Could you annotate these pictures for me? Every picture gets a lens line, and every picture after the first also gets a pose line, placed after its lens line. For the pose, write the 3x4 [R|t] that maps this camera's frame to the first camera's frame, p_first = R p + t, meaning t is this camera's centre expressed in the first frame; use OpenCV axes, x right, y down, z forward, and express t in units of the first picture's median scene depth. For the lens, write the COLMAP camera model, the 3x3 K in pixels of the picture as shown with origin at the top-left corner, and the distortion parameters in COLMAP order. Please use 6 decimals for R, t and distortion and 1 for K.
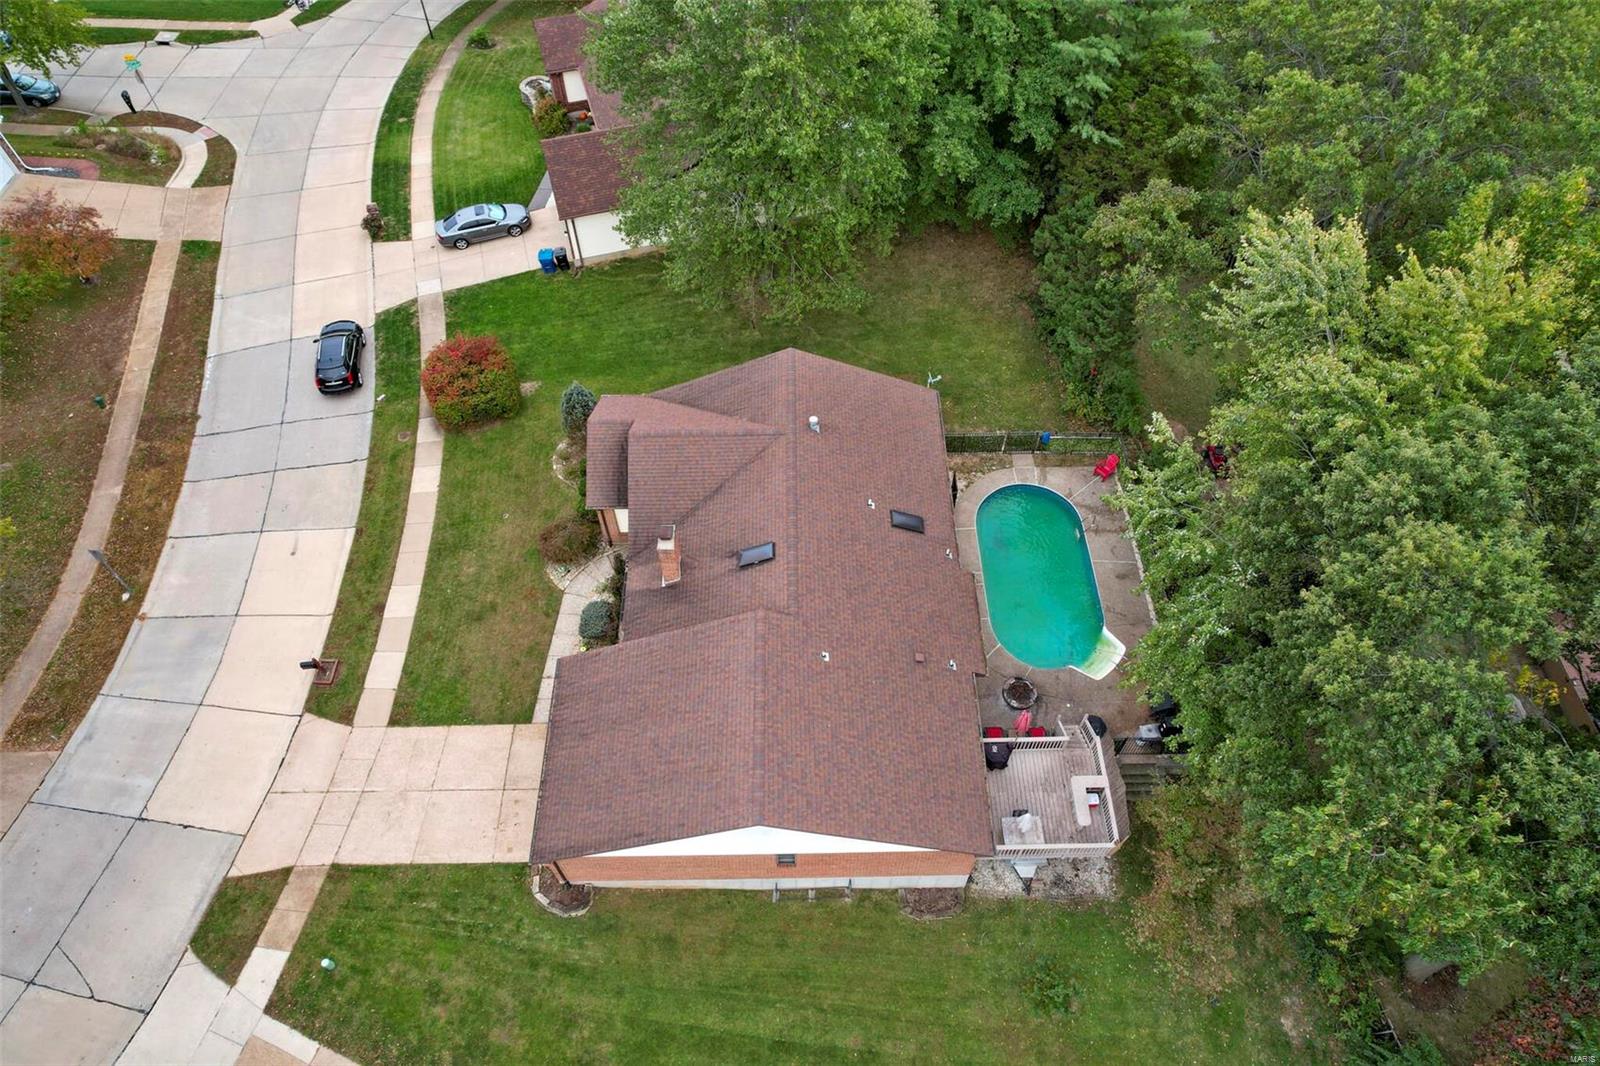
lens RADIAL K [[1030.6, 0, 804.1], [0, 1030.6, 532.8], [0, 0, 1]] dist [-0.072150, 0.062754]
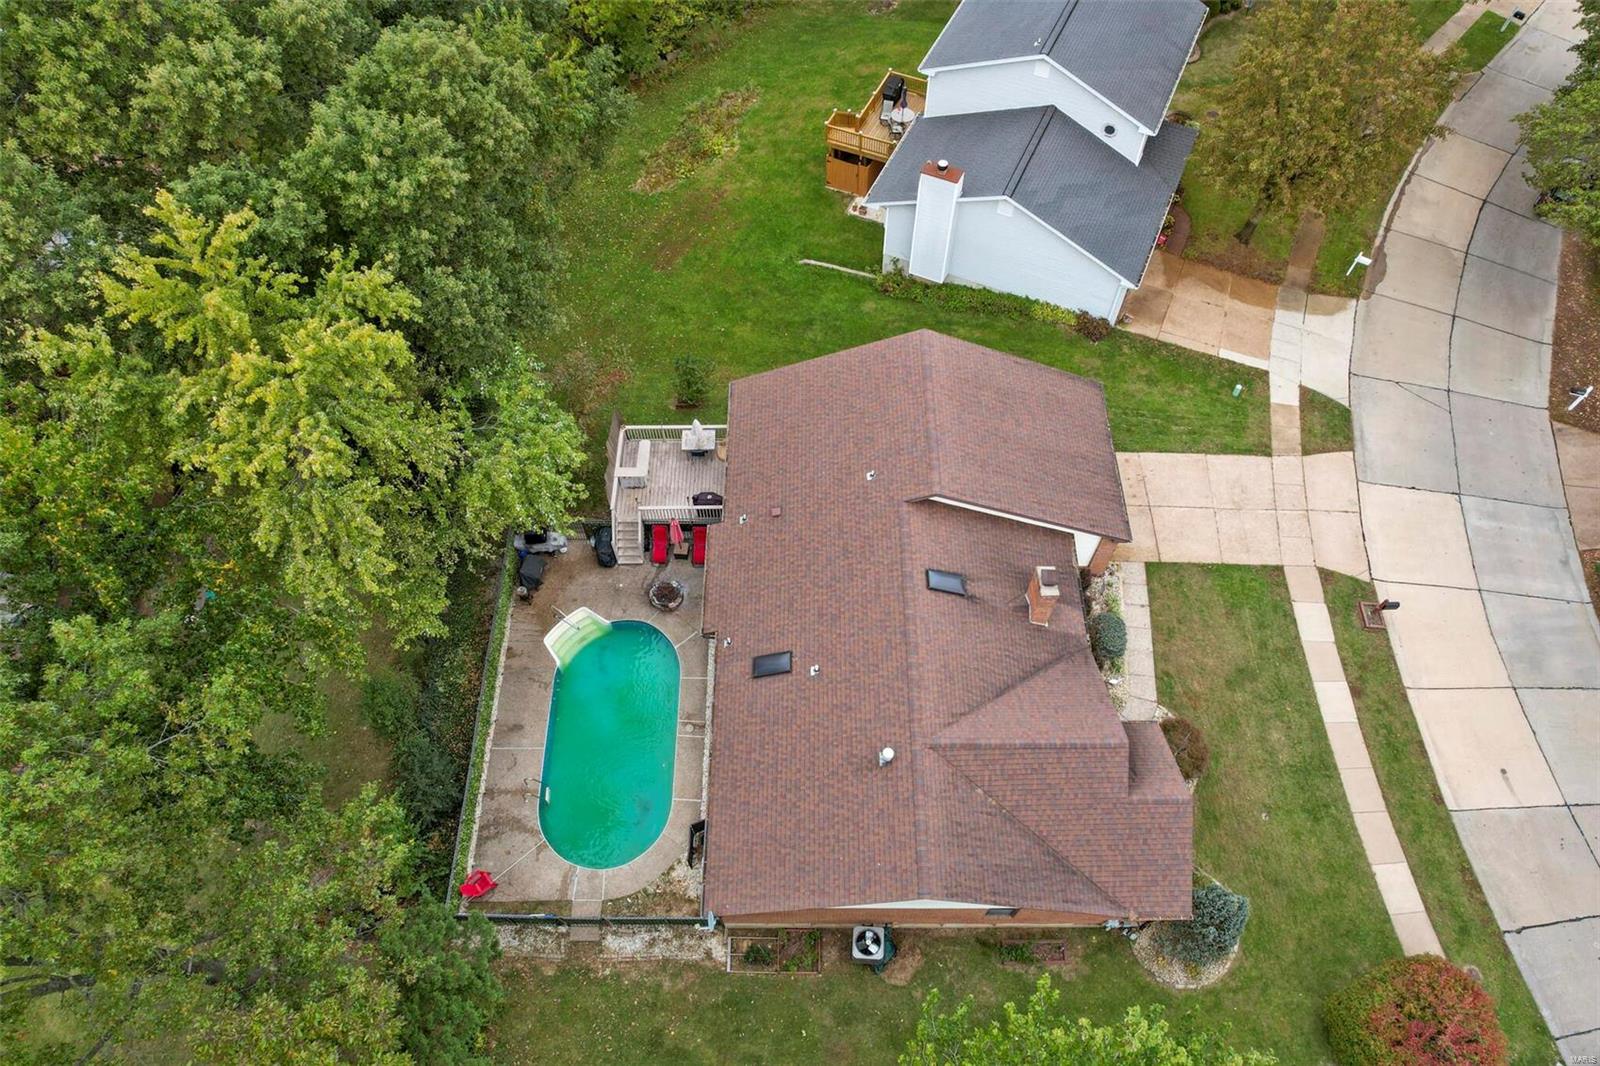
lens RADIAL K [[1030.6, 0, 804.1], [0, 1030.6, 532.8], [0, 0, 1]] dist [-0.072150, 0.062754]
pose [[-0.999788, -0.012310, 0.016503, 0.054026], [0.019897, -0.371769, 0.928112, -0.675972], [-0.005290, 0.928244, 0.371935, 0.513337]]
